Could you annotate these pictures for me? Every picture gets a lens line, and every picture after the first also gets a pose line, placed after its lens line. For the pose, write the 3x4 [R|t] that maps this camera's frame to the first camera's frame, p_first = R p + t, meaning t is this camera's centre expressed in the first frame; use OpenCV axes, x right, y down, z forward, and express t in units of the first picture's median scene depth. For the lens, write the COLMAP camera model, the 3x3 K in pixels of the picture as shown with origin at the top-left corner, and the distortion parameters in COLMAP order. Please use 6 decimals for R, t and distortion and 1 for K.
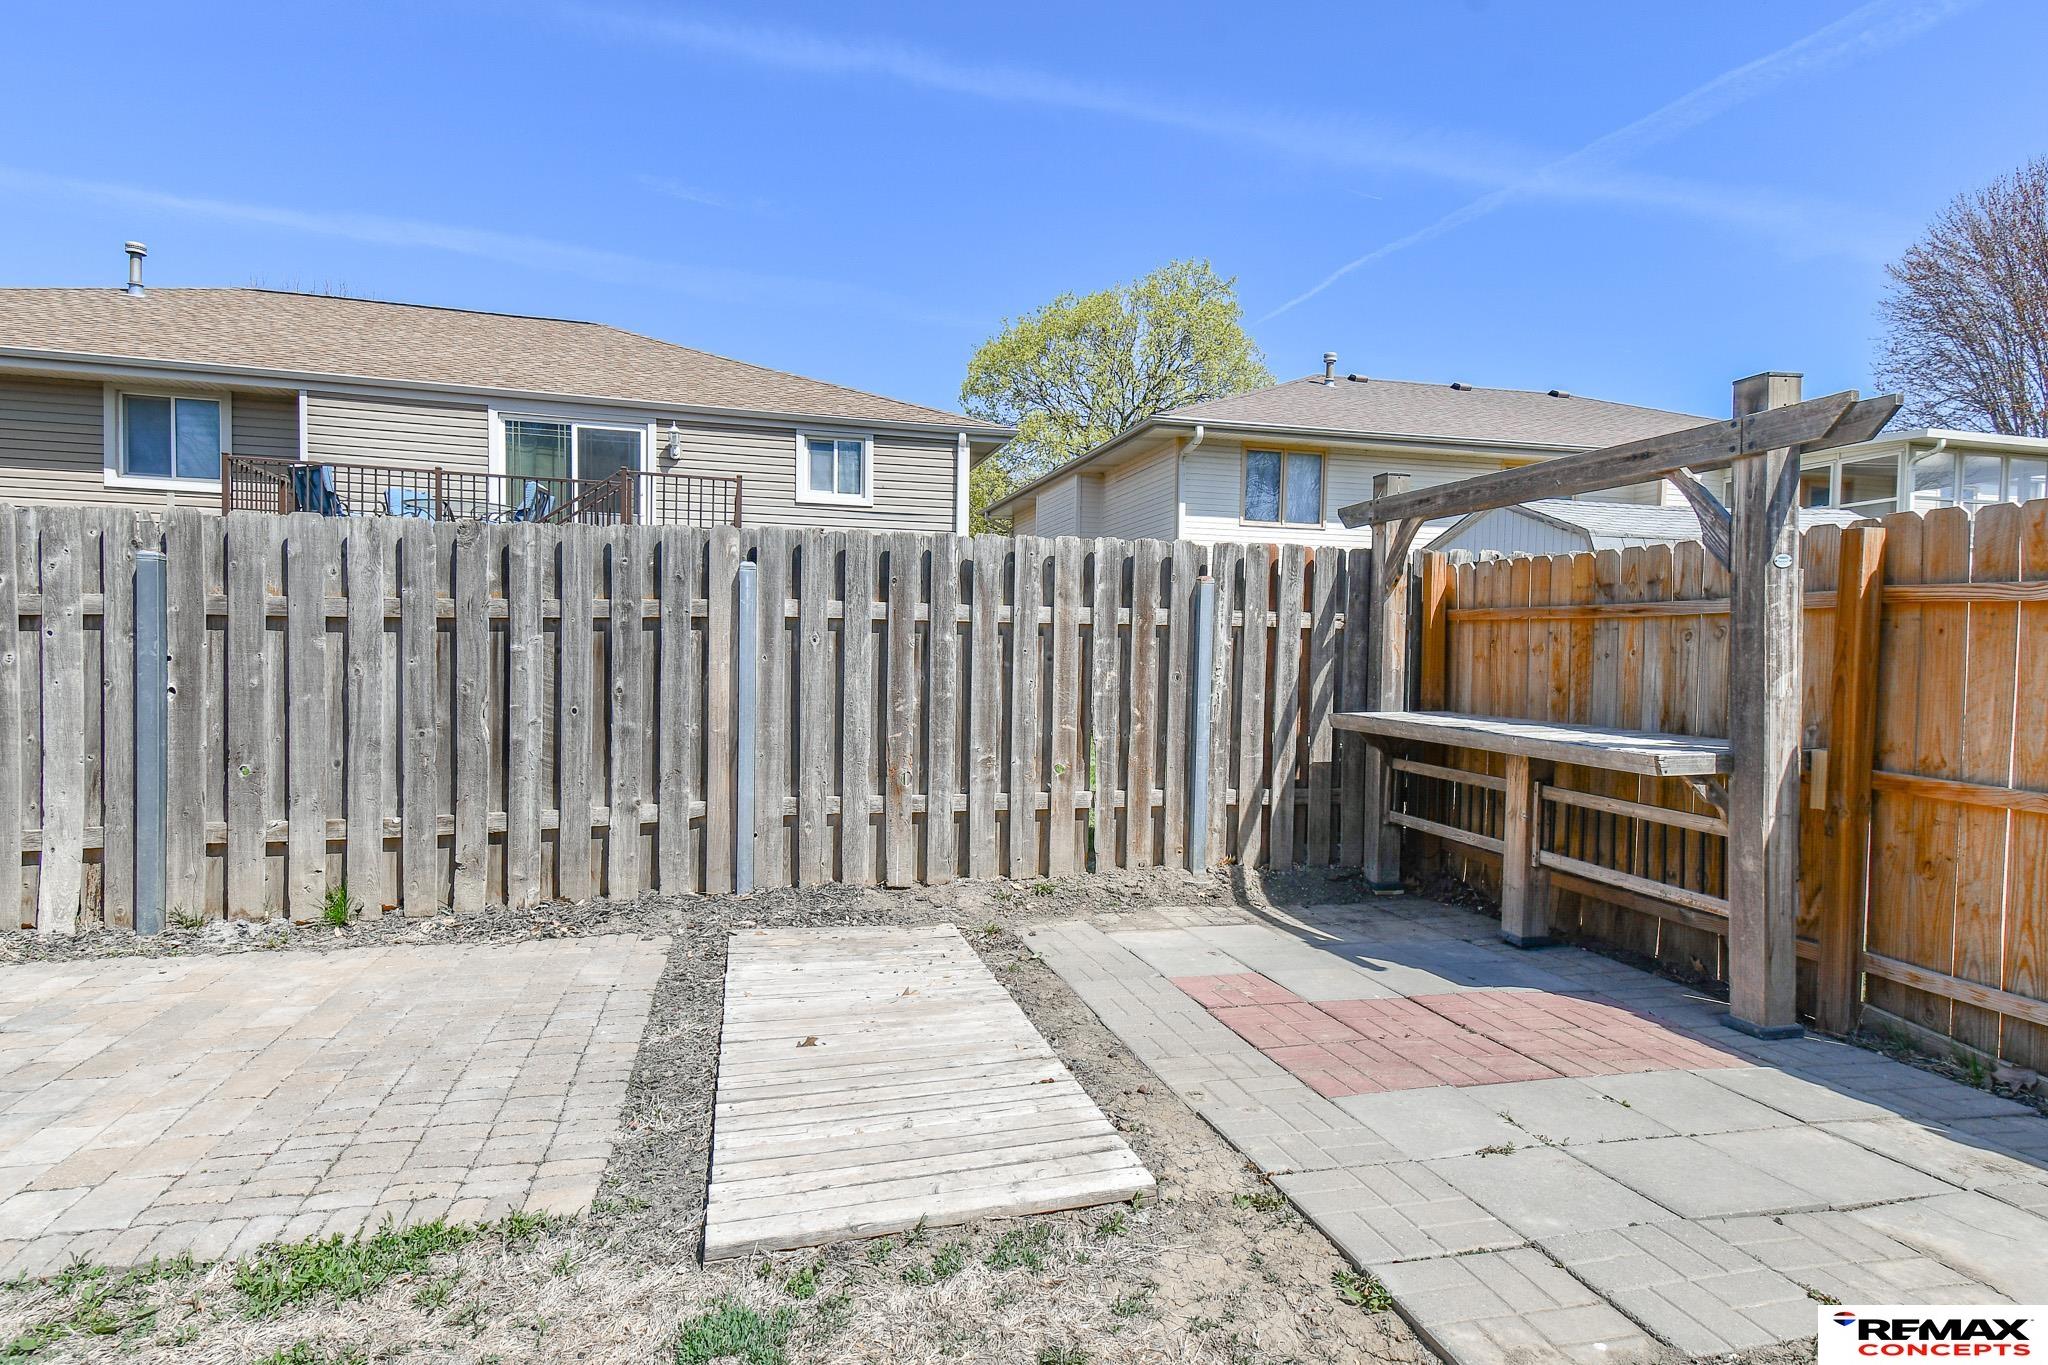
lens RADIAL K [[1097.3, 0, 1024.0], [0, 1097.3, 682.5], [0, 0, 1]] dist [0.036093, -0.002005]
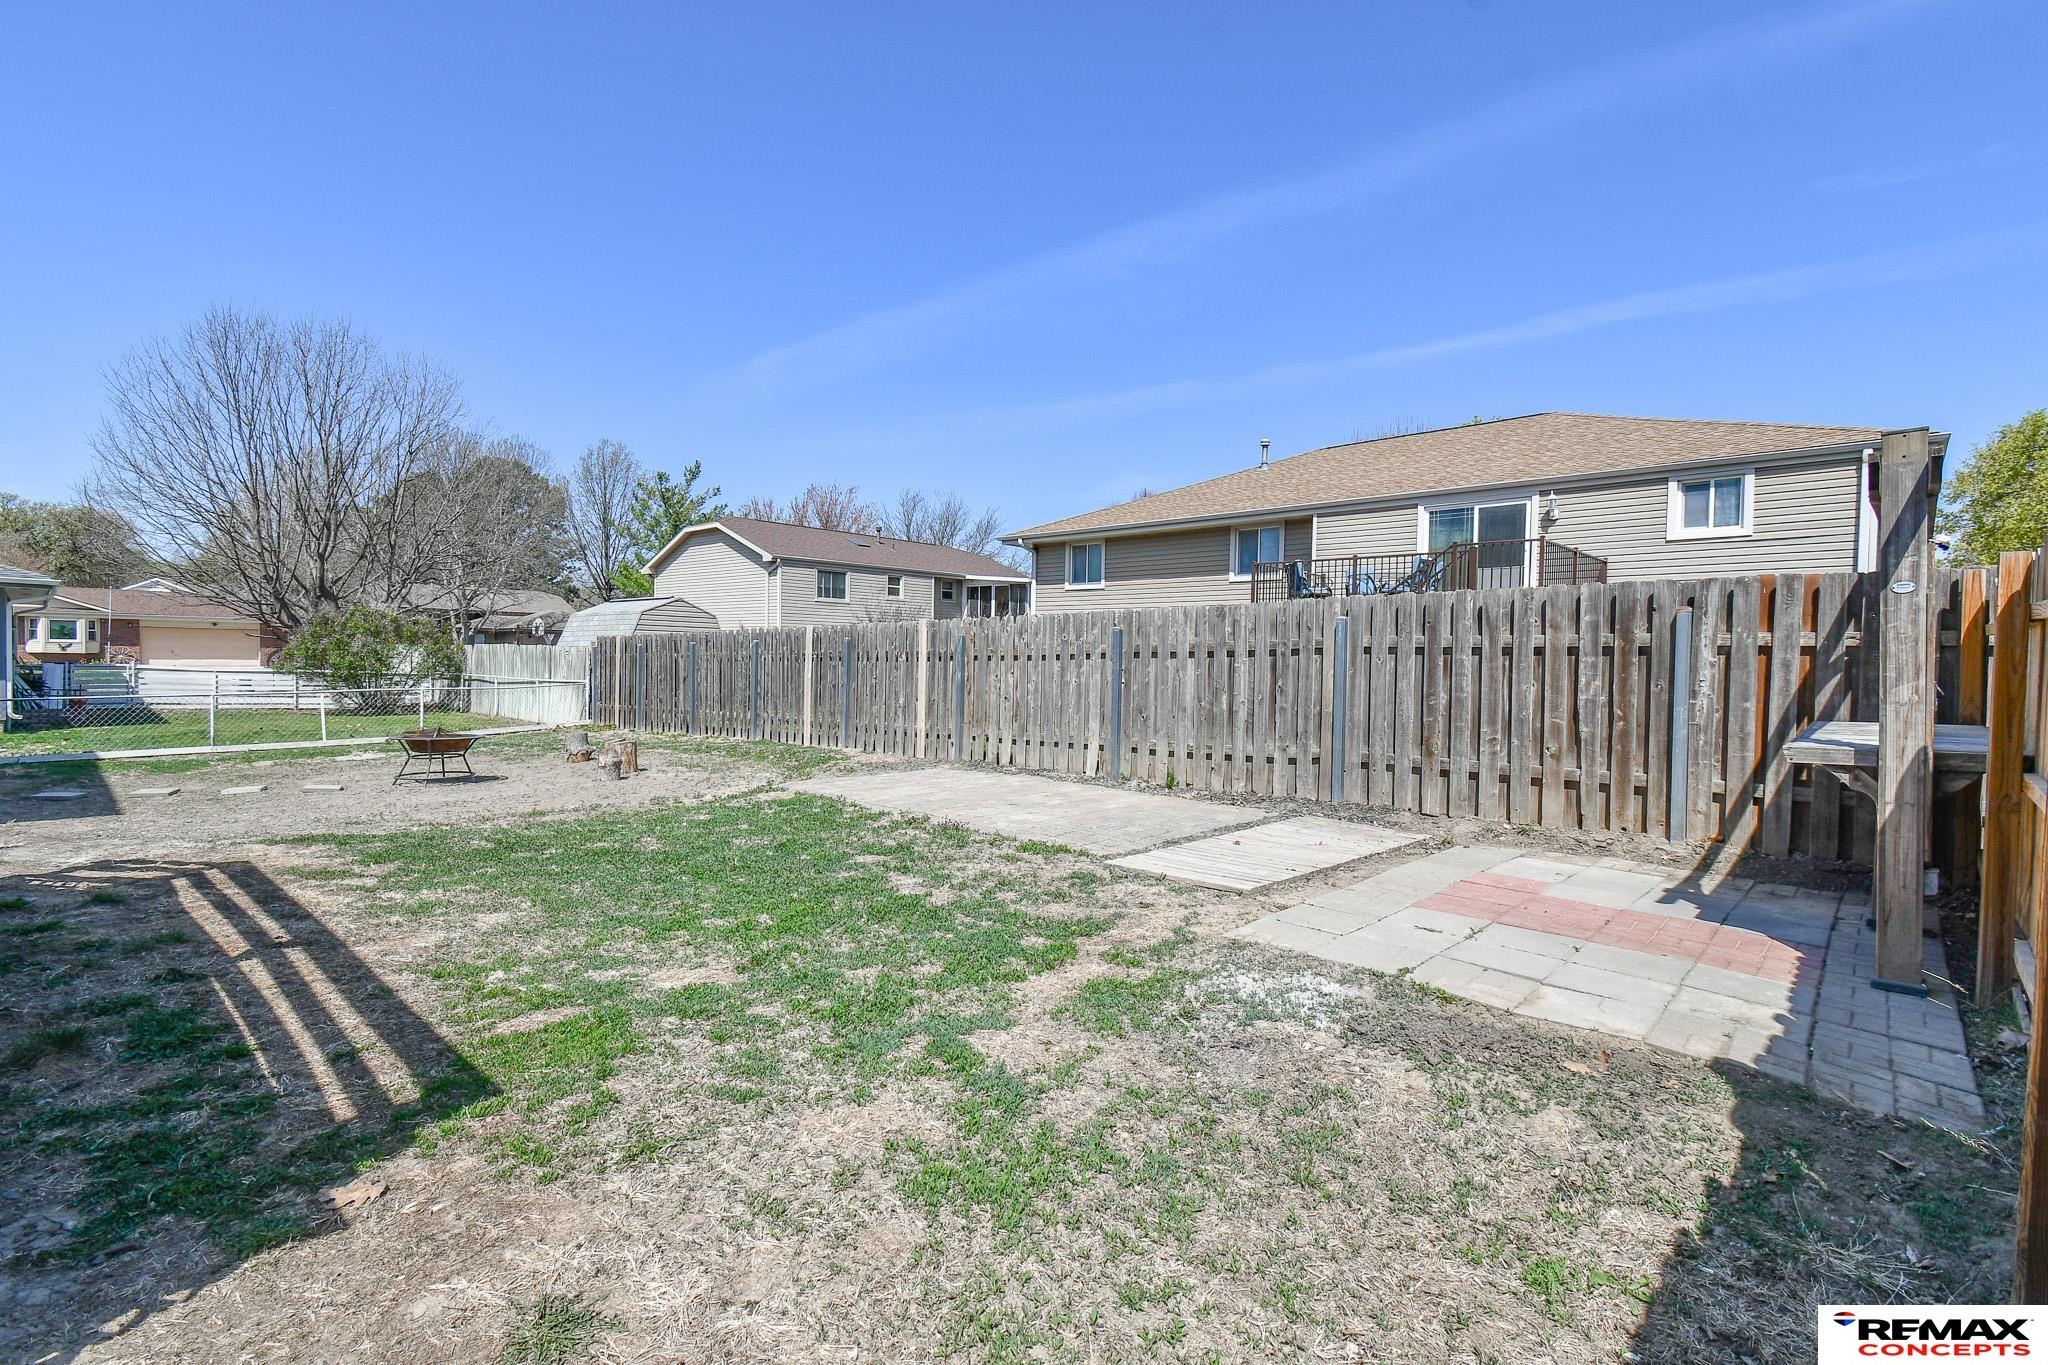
lens RADIAL K [[887.2, 0, 1040.5], [0, 887.2, 677.8], [0, 0, 1]] dist [0.054816, -0.000170]
pose [[0.552938, 0.009186, -0.833172, 0.632019], [-0.028067, 0.999577, -0.007607, 0.013284], [0.832750, 0.027591, 0.552962, -0.187203]]
